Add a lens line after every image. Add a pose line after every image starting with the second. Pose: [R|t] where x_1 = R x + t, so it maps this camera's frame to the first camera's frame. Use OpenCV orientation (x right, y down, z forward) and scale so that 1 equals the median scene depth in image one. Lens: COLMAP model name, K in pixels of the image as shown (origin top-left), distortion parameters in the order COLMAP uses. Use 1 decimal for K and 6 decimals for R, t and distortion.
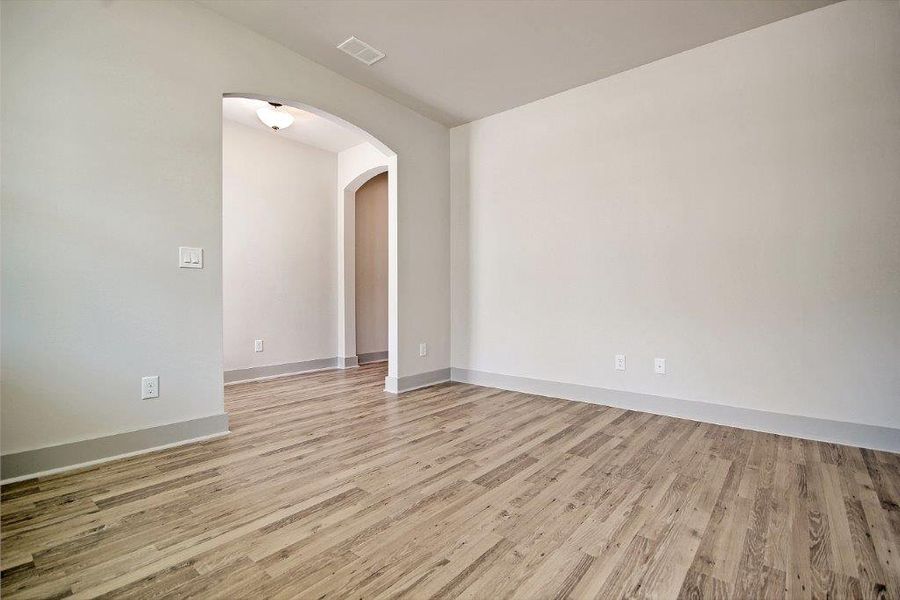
lens RADIAL K [[417.6, 0, 448.4], [0, 417.6, 302.1], [0, 0, 1]] dist [0.002438, -0.011721]
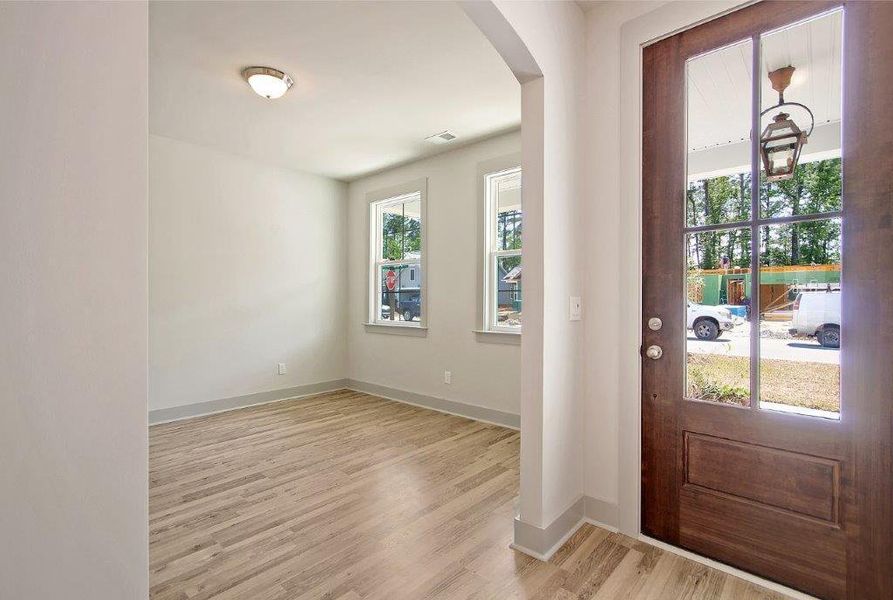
lens RADIAL K [[426.4, 0, 445.8], [0, 426.4, 296.5], [0, 0, 1]] dist [-0.008169, -0.000142]
pose [[-0.999506, -0.007097, 0.030627, -0.577984], [-0.006922, 0.999959, 0.005803, -0.181982], [-0.030667, 0.005588, -0.999514, 2.386892]]
